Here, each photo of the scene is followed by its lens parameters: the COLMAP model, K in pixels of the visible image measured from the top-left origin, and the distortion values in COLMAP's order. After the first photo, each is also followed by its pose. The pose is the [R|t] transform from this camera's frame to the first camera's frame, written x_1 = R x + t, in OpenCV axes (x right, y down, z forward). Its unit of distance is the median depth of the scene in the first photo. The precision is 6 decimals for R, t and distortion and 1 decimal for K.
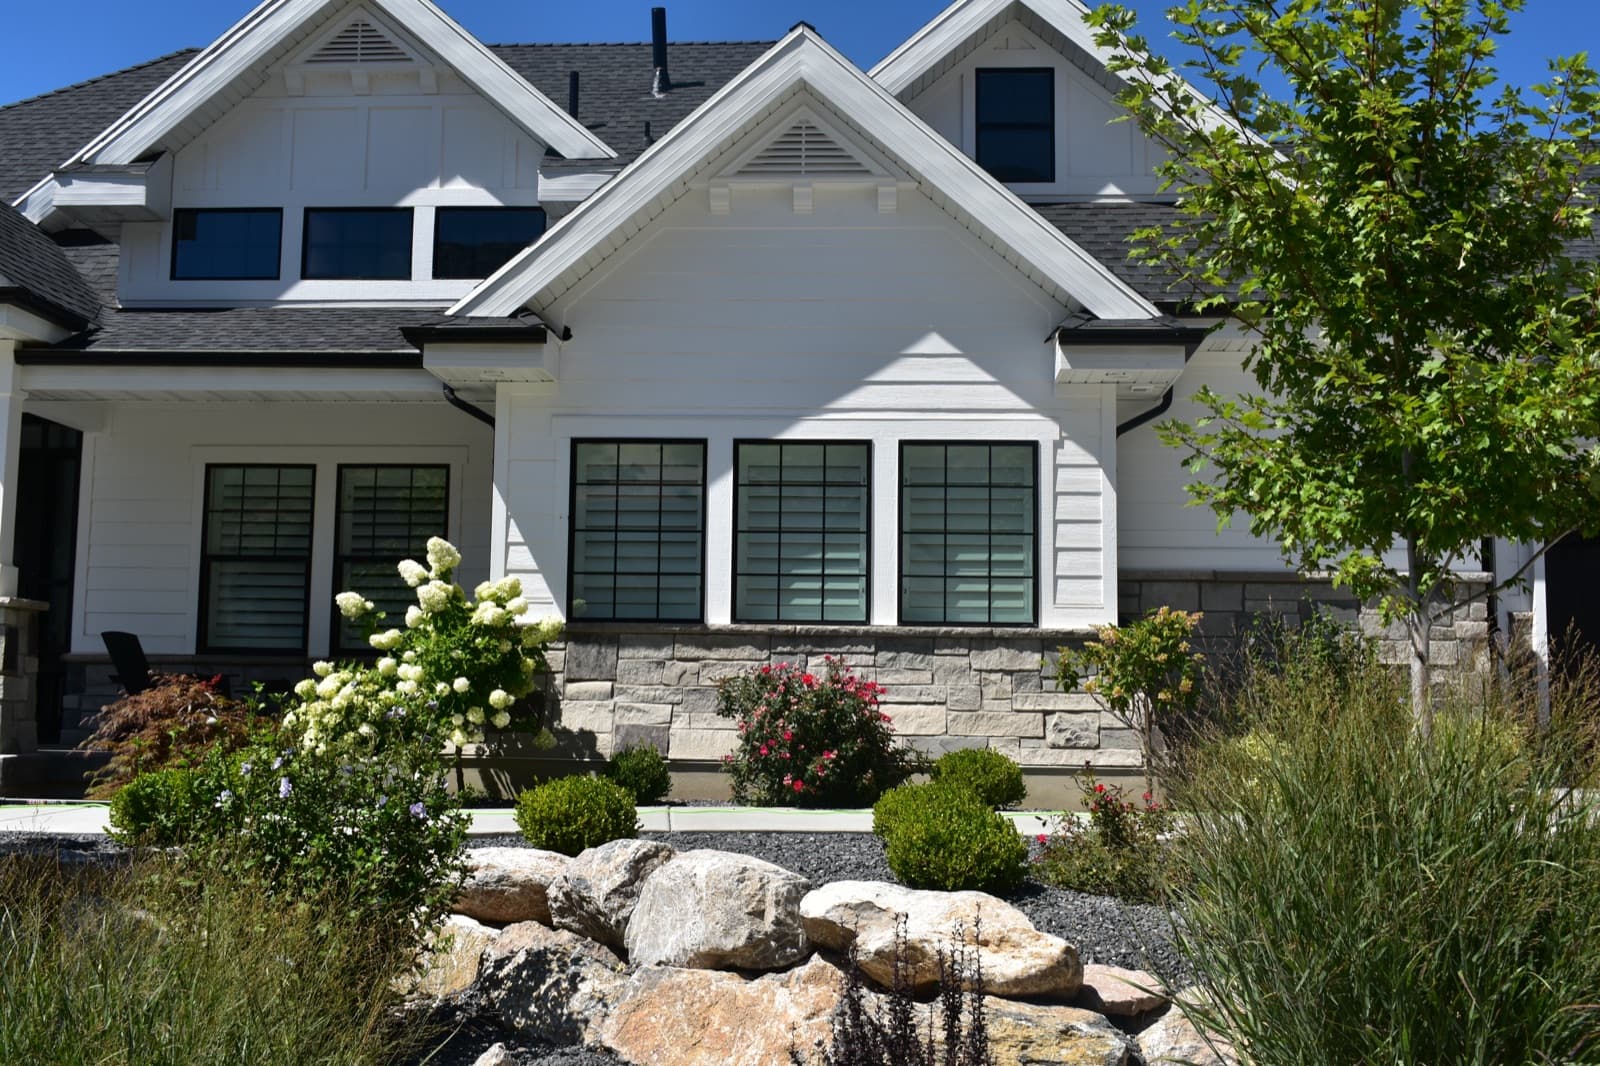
lens RADIAL K [[1722.3, 0, 800.0], [0, 1722.3, 533.0], [0, 0, 1]] dist [-0.004739, -0.009150]
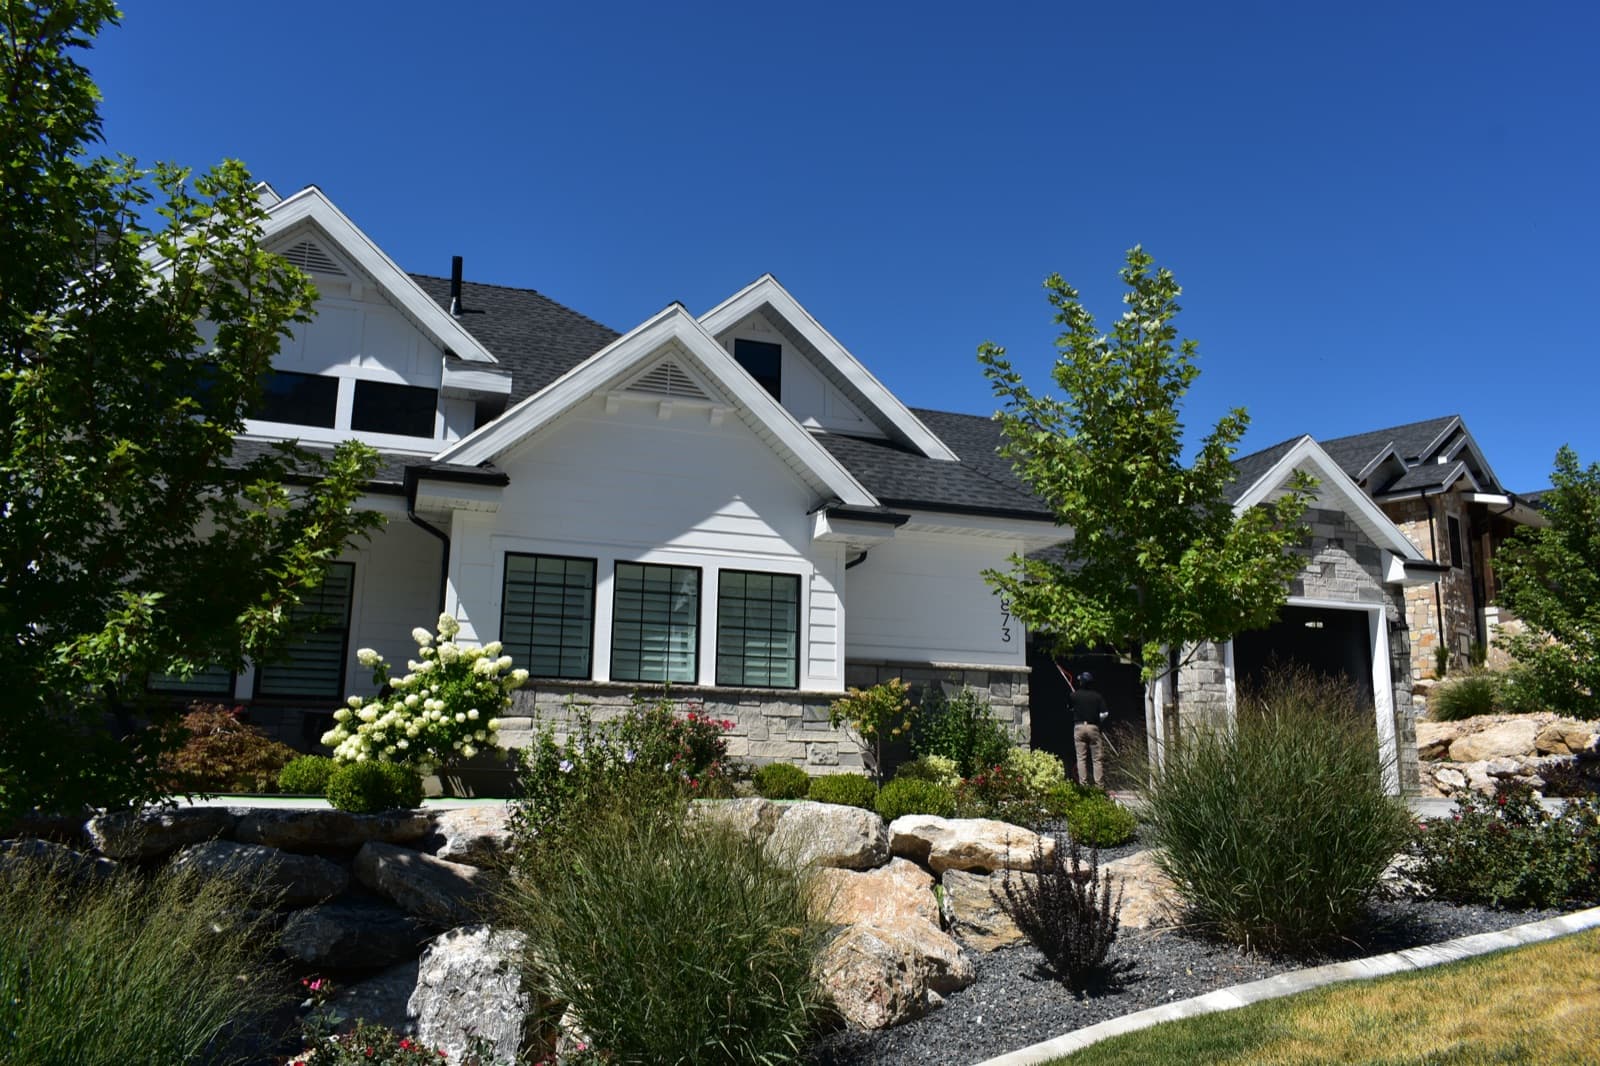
lens RADIAL K [[1255.7, 0, 800.0], [0, 1255.7, 533.0], [0, 0, 1]] dist [-0.009045, -0.001018]
pose [[0.920138, 0.079635, 0.383410, -0.322335], [-0.045124, 0.994144, -0.098194, 0.024071], [-0.388985, 0.073051, 0.918343, -0.090218]]
